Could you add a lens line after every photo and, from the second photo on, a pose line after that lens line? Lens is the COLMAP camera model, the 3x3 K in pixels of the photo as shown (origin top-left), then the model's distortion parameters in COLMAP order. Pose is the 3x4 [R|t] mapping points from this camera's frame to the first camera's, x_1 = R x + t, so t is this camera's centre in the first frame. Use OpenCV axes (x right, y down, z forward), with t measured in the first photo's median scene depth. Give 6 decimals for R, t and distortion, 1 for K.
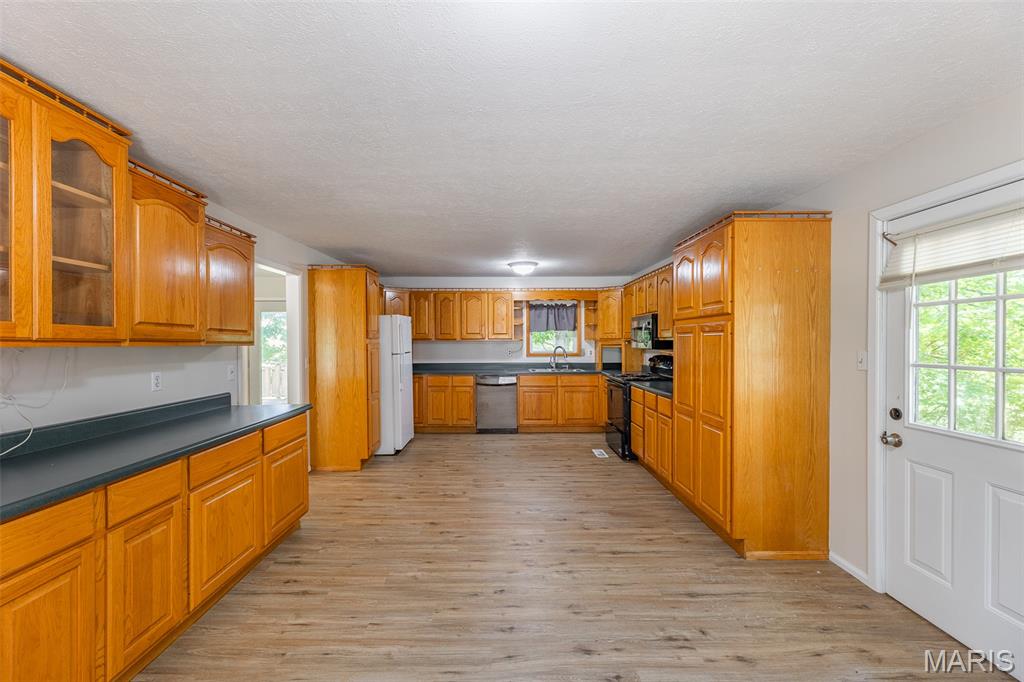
lens RADIAL K [[409.6, 0, 508.6], [0, 409.6, 341.5], [0, 0, 1]] dist [-0.002667, 0.000168]
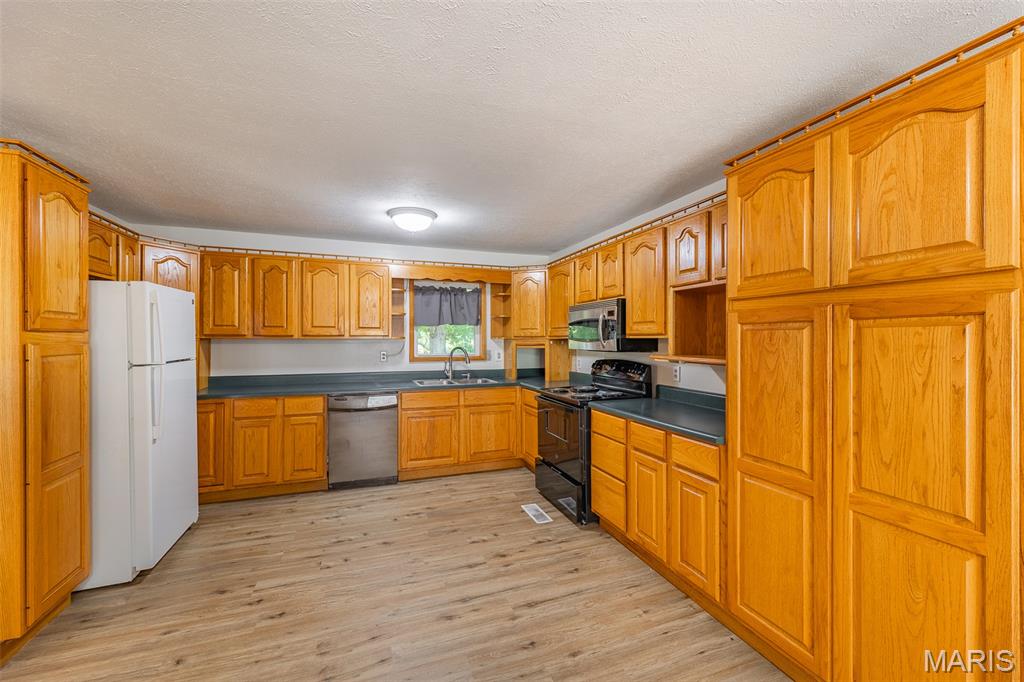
lens RADIAL K [[409.6, 0, 513.1], [0, 409.6, 340.1], [0, 0, 1]] dist [-0.002667, 0.000168]
pose [[0.942414, 0.001505, 0.334445, -0.020895], [0.001055, 0.999972, -0.007474, 0.005522], [-0.334447, 0.007397, 0.942385, 0.306060]]
